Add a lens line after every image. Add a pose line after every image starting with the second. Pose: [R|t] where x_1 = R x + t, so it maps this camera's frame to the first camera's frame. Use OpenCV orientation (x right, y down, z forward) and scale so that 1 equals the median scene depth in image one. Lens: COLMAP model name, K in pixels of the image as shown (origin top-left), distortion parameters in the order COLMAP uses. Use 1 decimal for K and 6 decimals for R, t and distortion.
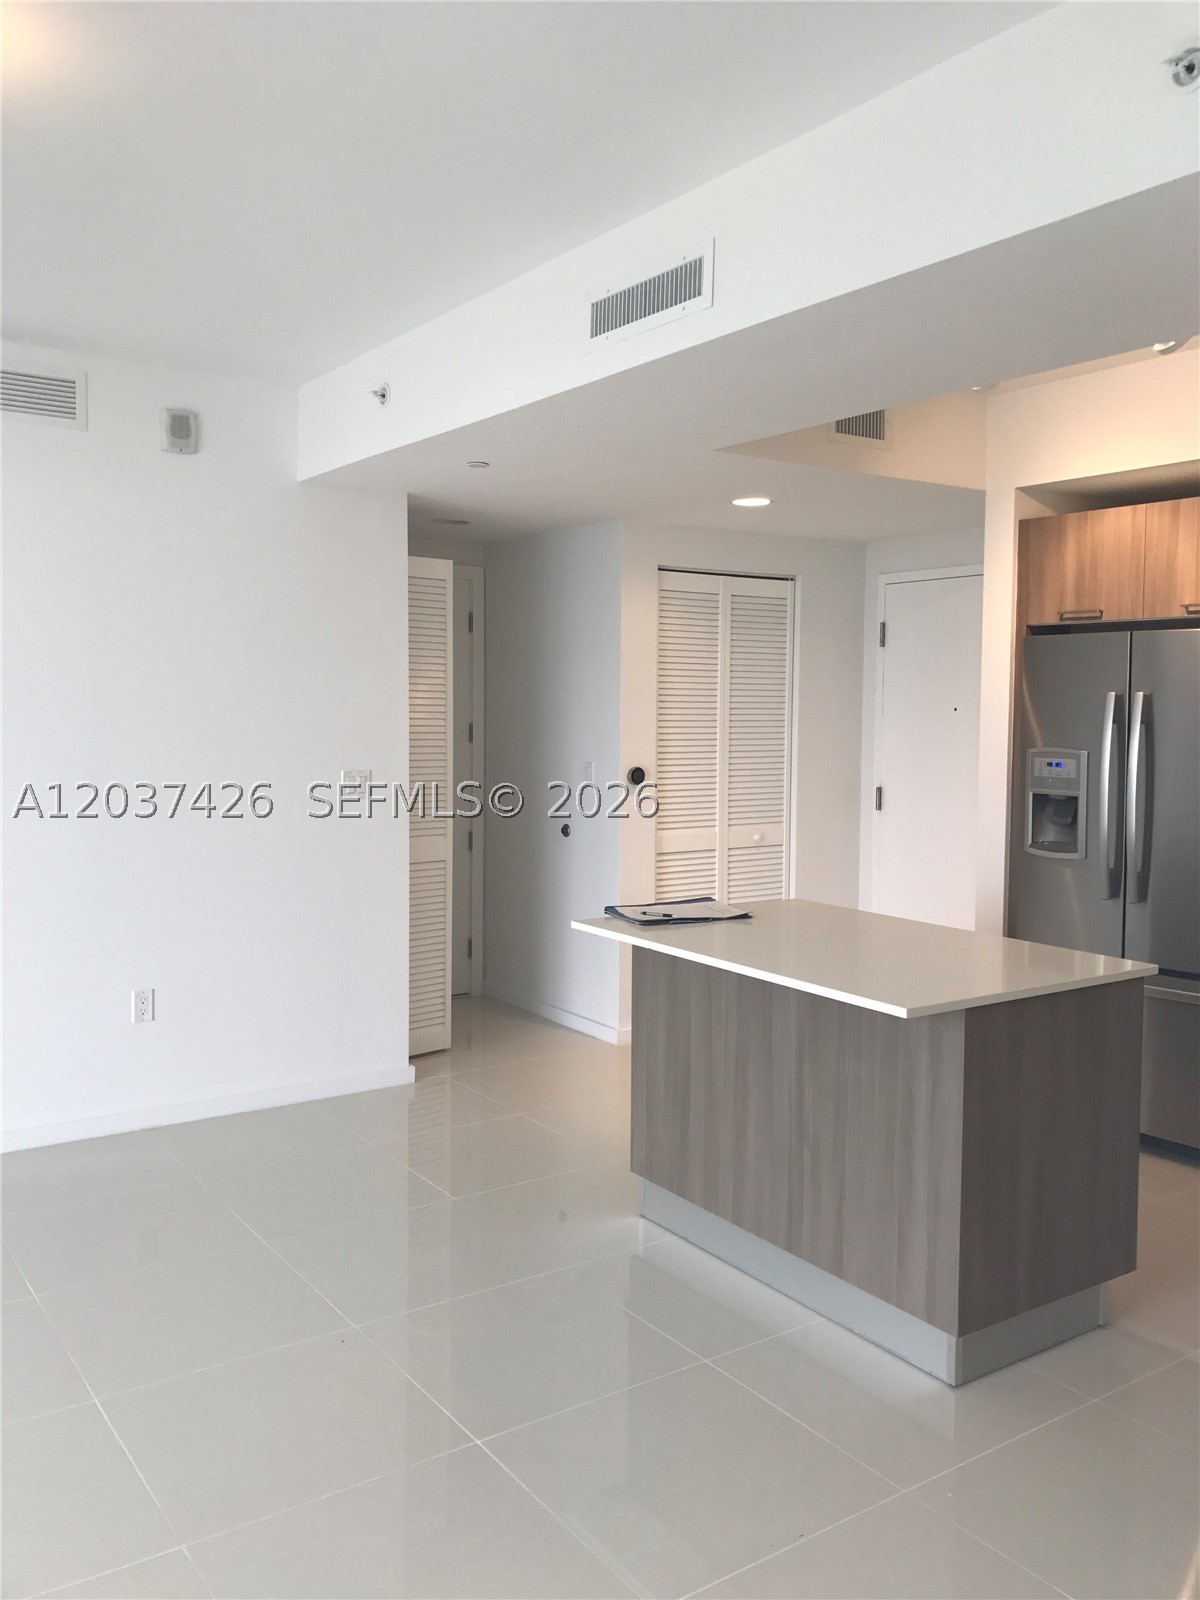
lens RADIAL K [[1307.0, 0, 600.0], [0, 1307.0, 800.0], [0, 0, 1]] dist [0.059314, -0.142812]
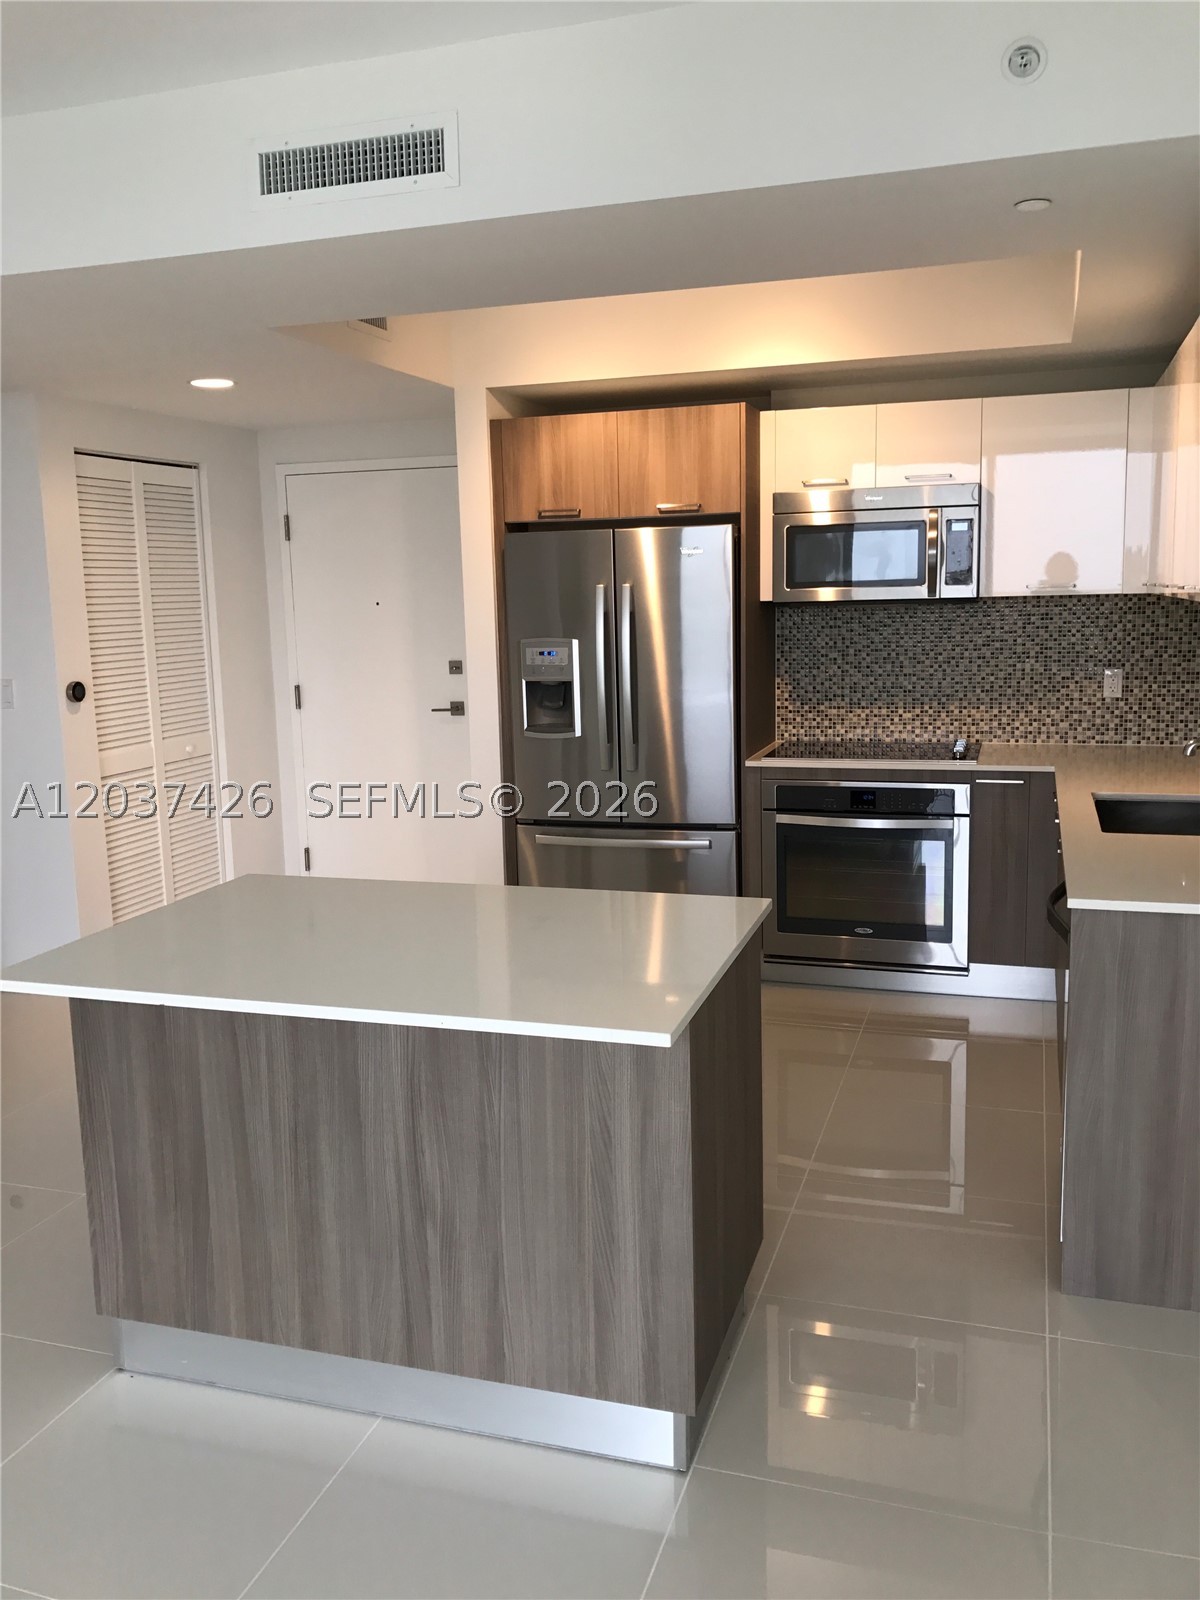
lens RADIAL K [[1307.0, 0, 600.0], [0, 1307.0, 800.0], [0, 0, 1]] dist [0.059314, -0.142812]
pose [[0.799181, -0.123023, 0.588367, -0.264207], [0.071967, 0.991374, 0.109536, -0.021644], [-0.596767, -0.045196, 0.801141, 0.100267]]
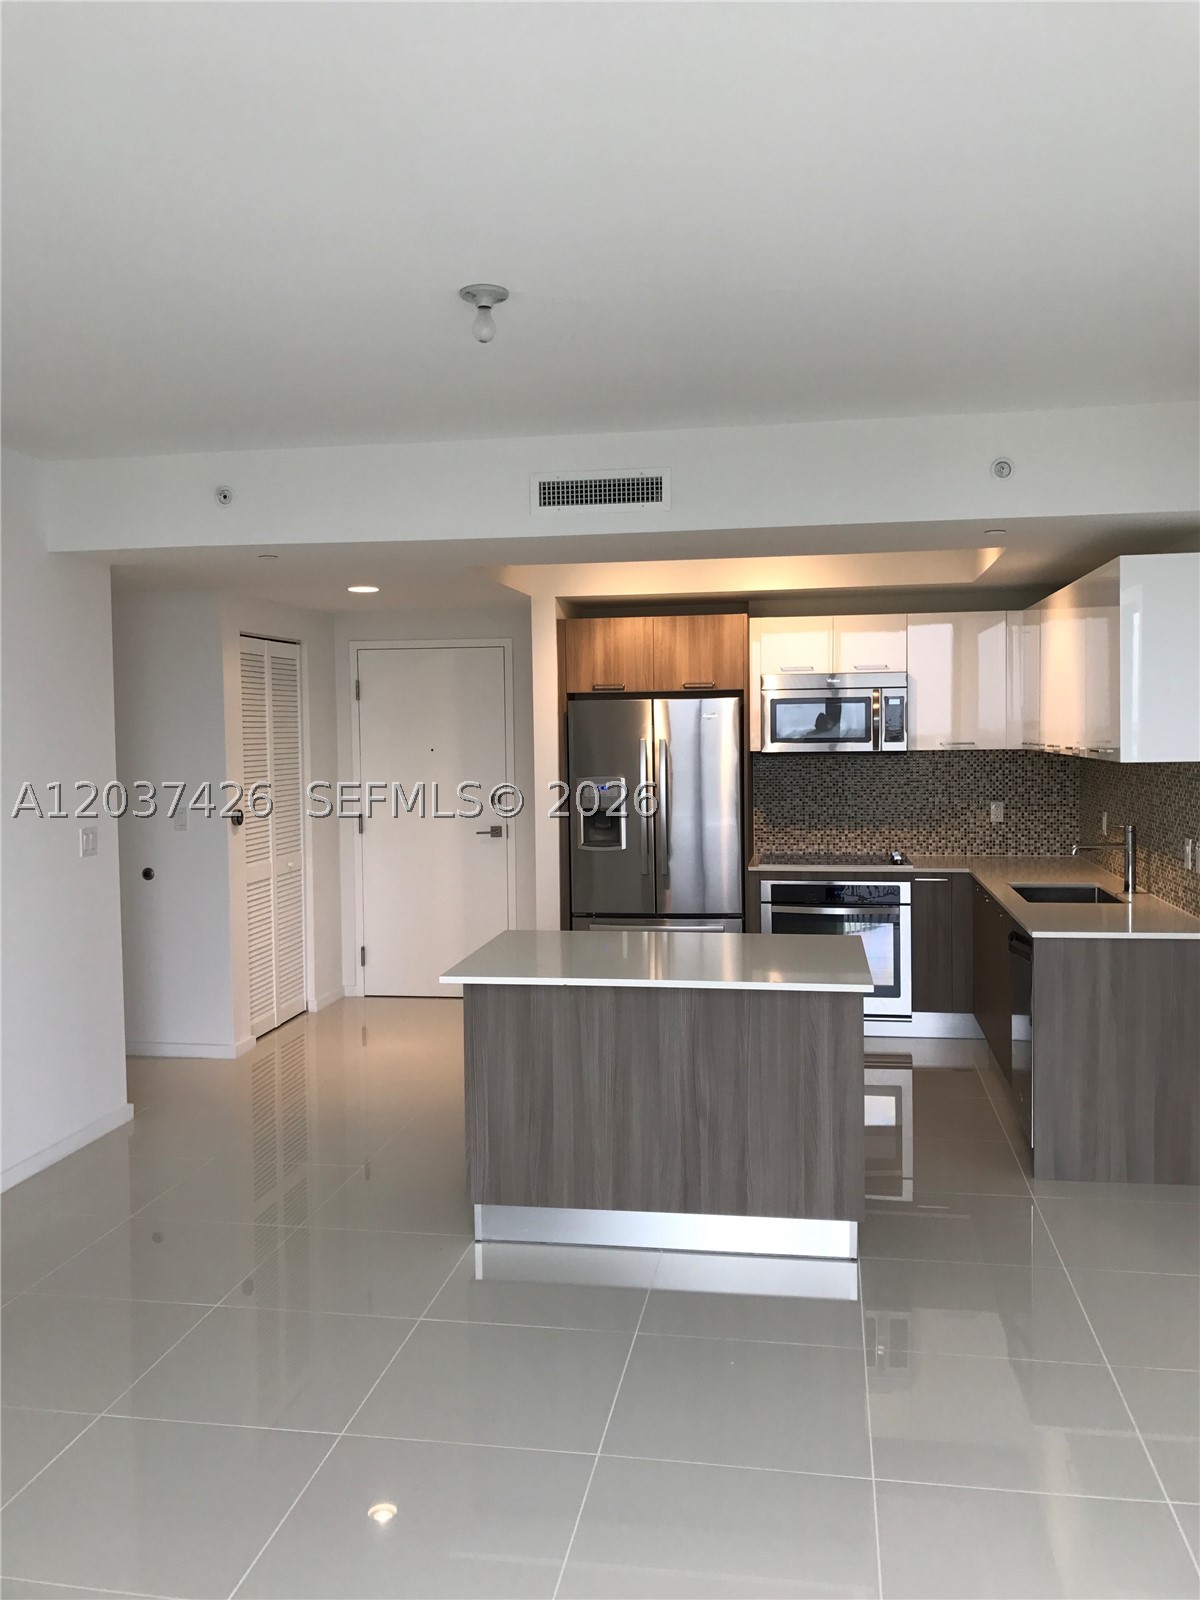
lens RADIAL K [[1288.6, 0, 600.0], [0, 1288.6, 800.0], [0, 0, 1]] dist [0.078843, -0.203195]
pose [[0.705661, -0.057561, 0.706208, -0.655374], [0.067515, 0.997622, 0.013850, -0.033315], [-0.705326, 0.037906, 0.707869, -0.017428]]
